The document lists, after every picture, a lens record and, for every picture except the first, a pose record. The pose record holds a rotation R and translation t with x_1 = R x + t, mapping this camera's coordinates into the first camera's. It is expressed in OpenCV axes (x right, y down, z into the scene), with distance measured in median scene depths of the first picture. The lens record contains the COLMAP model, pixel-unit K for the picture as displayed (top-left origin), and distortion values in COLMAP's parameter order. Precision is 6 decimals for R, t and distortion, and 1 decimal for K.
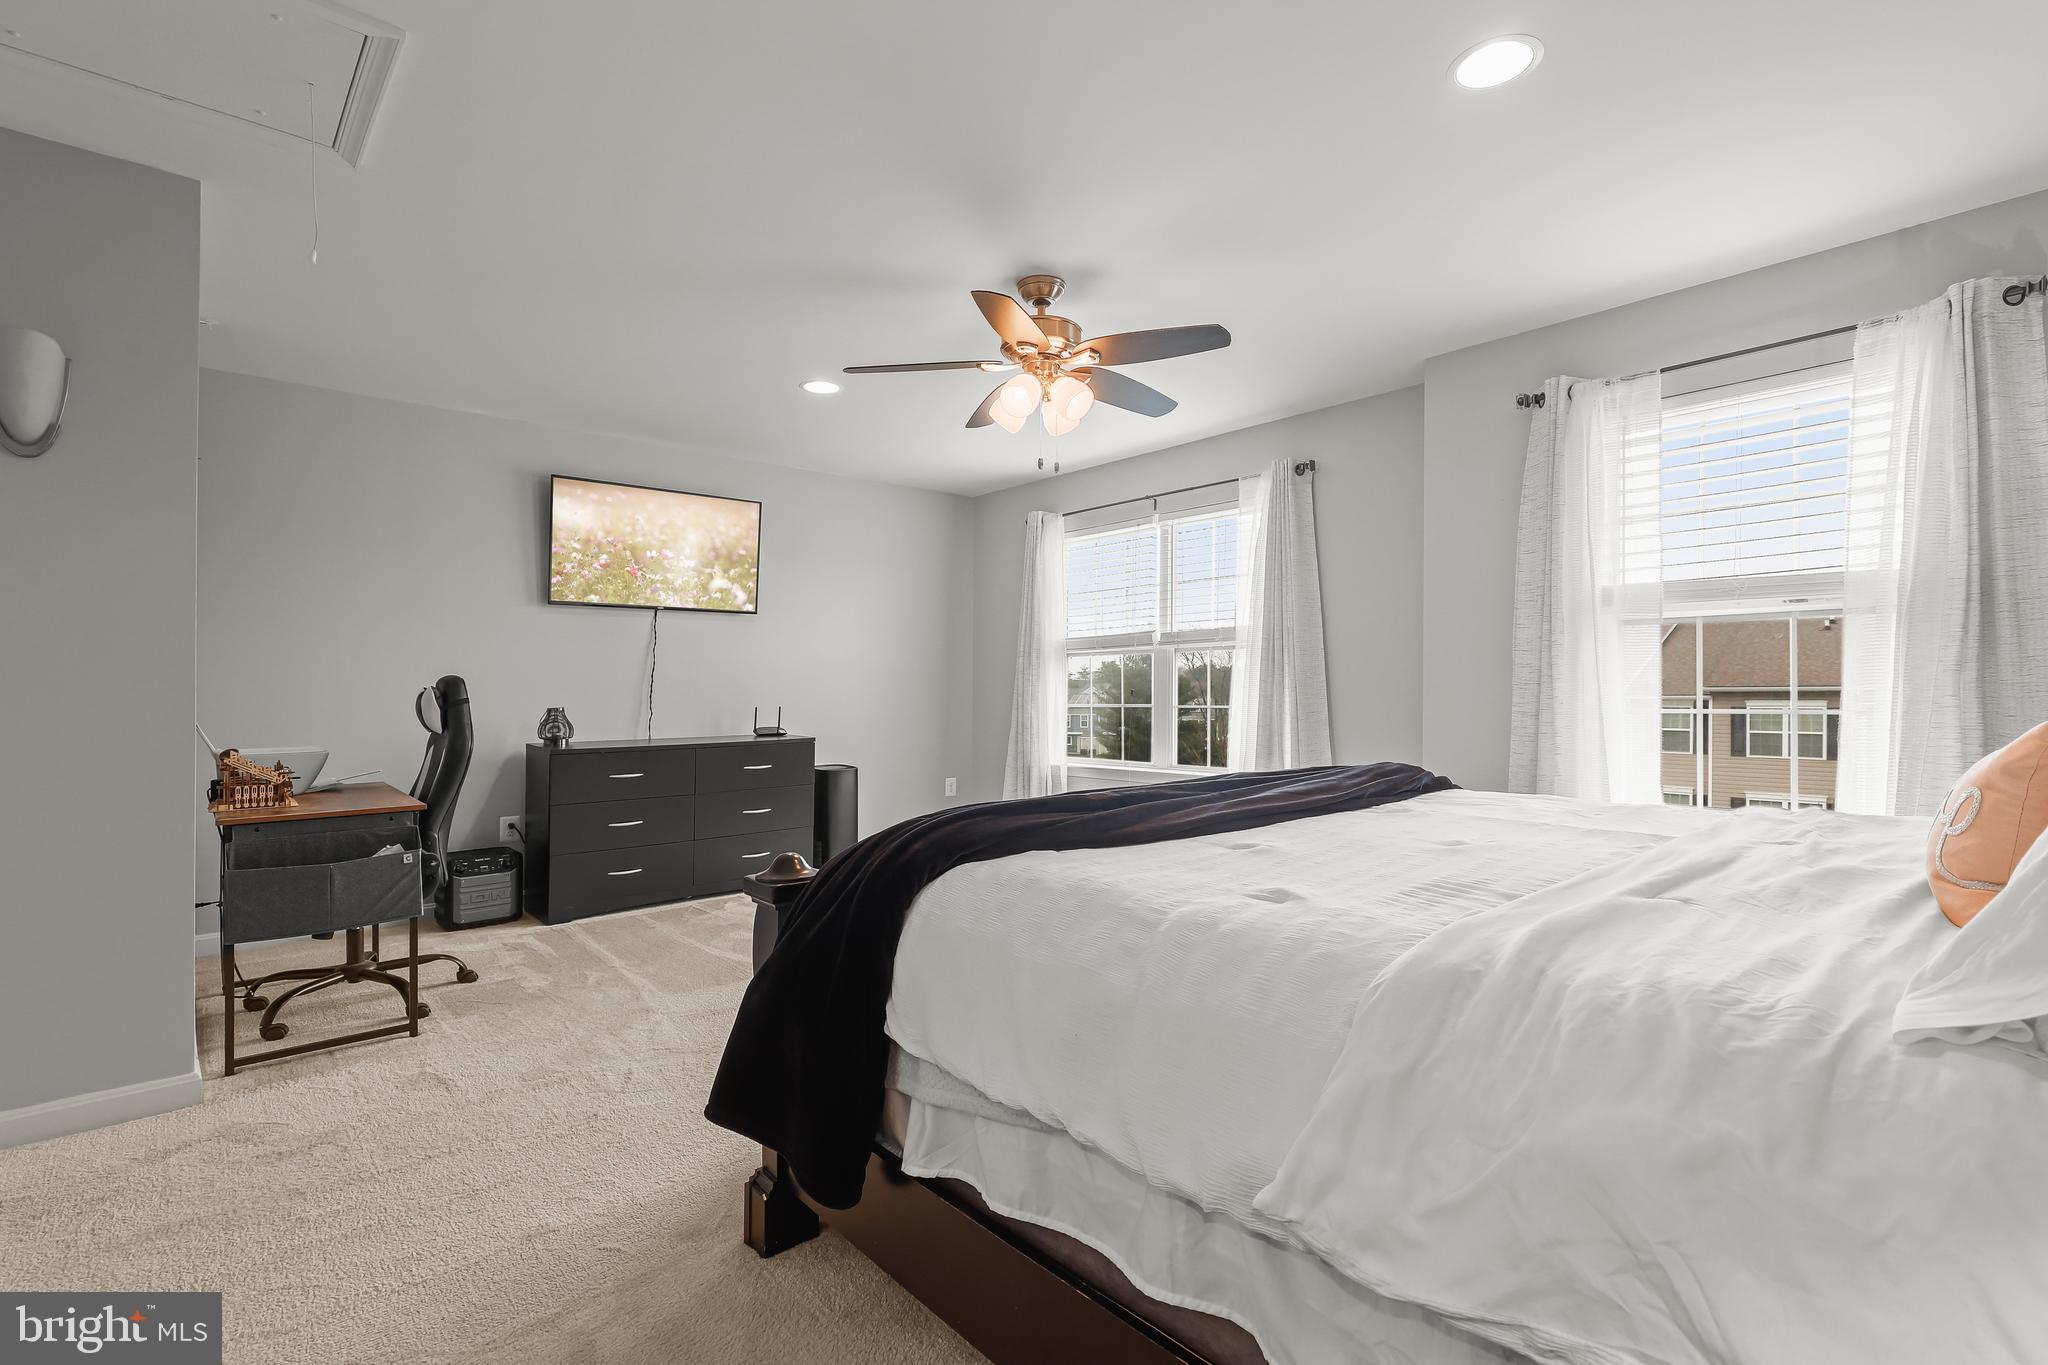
lens RADIAL K [[951.7, 0, 1030.1], [0, 951.7, 679.2], [0, 0, 1]] dist [0.000403, -0.000495]
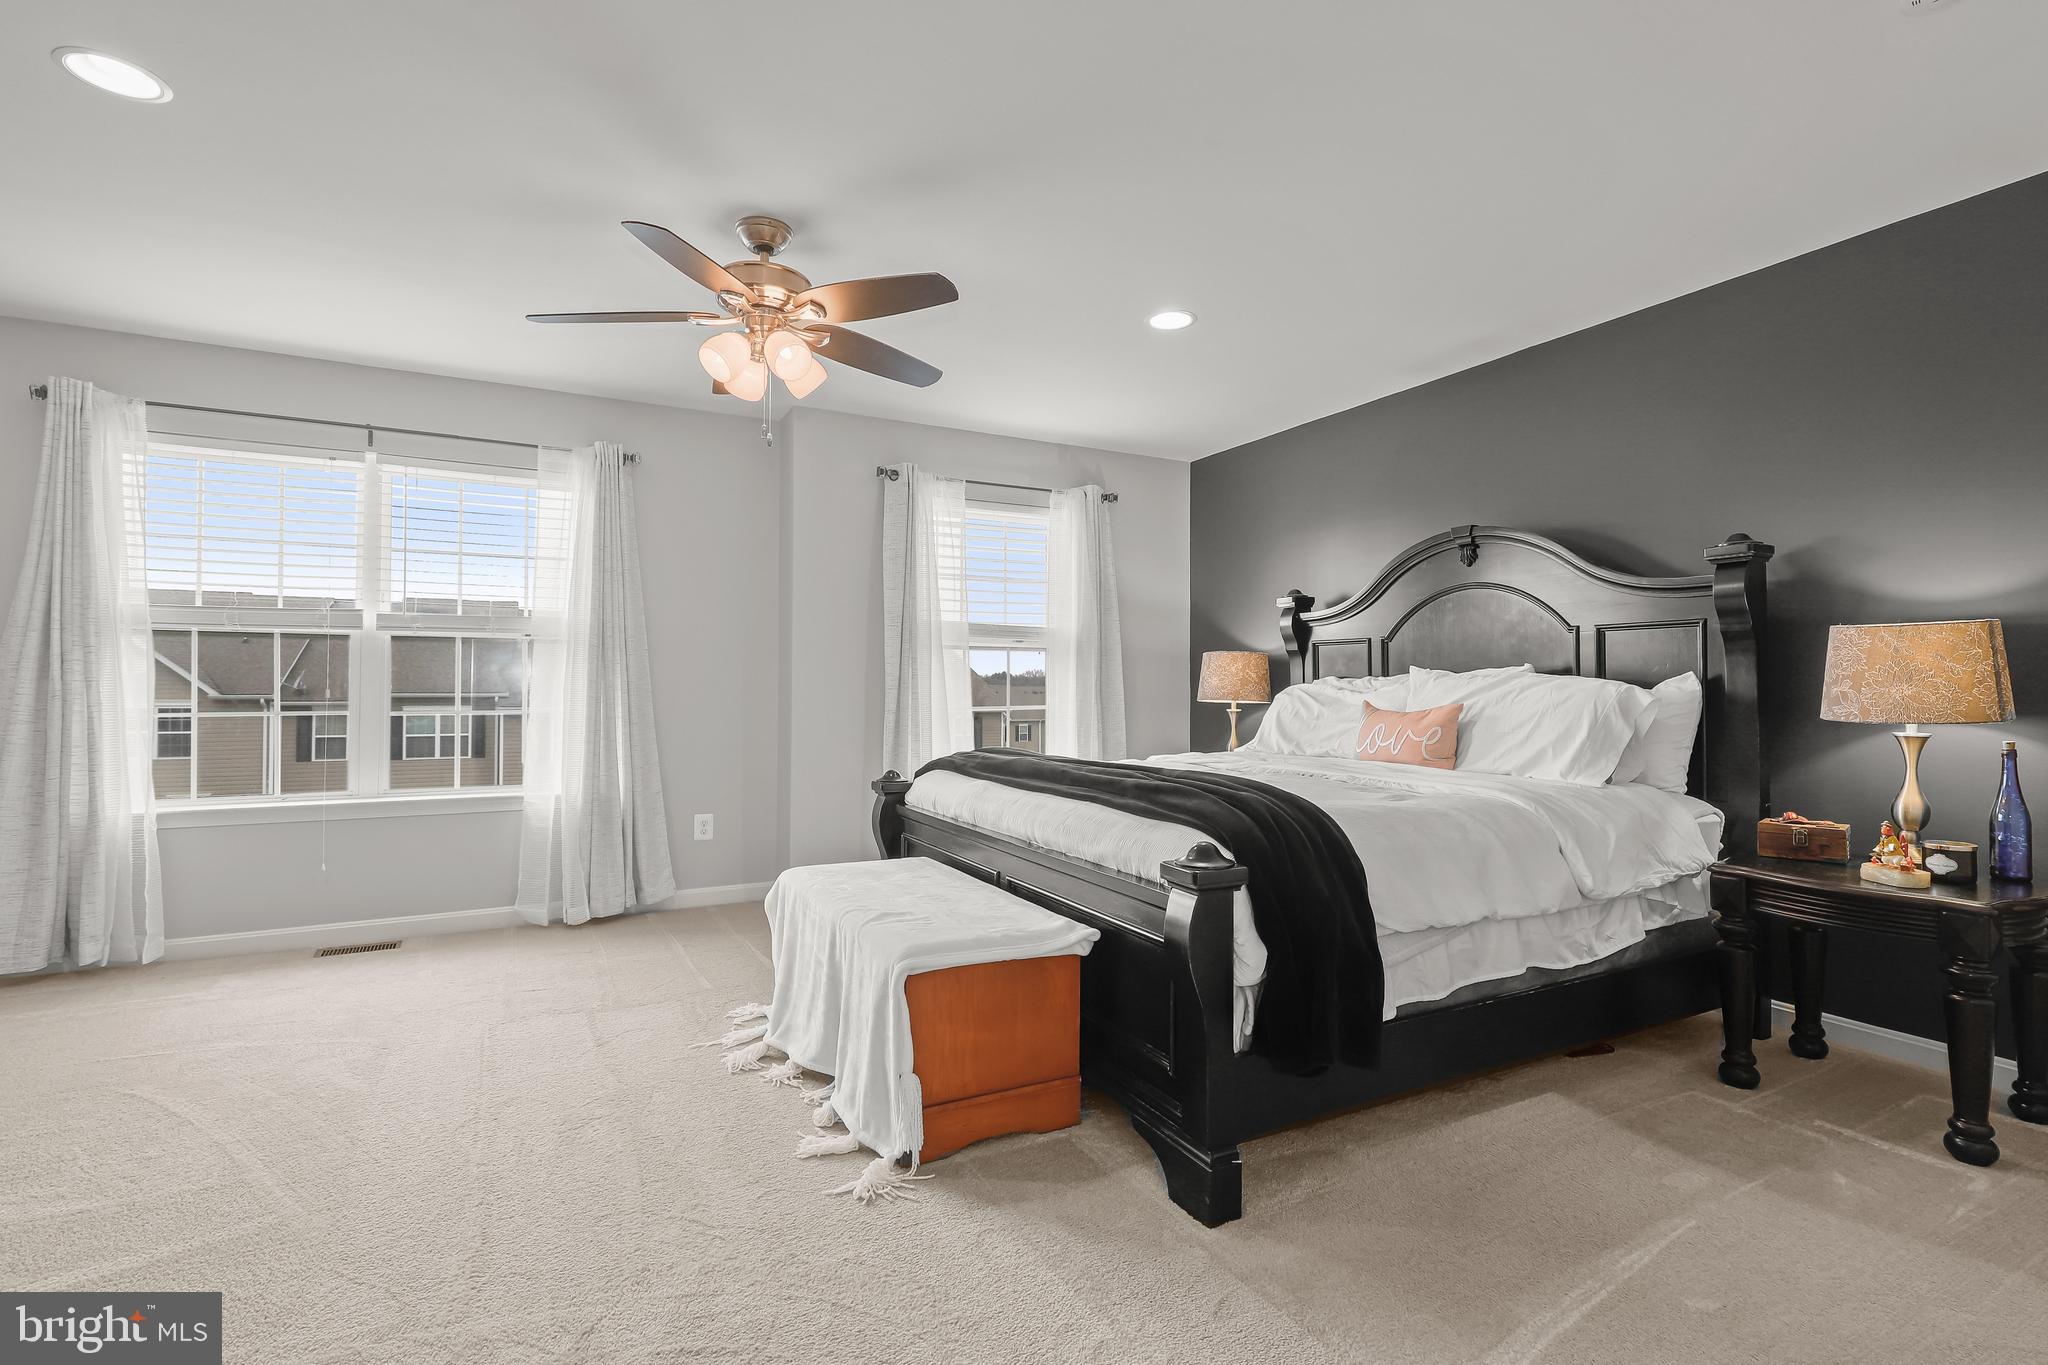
lens RADIAL K [[927.7, 0, 1034.8], [0, 927.7, 695.1], [0, 0, 1]] dist [-0.003209, 0.000506]
pose [[0.226920, 0.003437, 0.973907, -0.694505], [-0.013808, 0.999905, -0.000311, 0.011524], [-0.973816, -0.013377, 0.226945, 0.524757]]
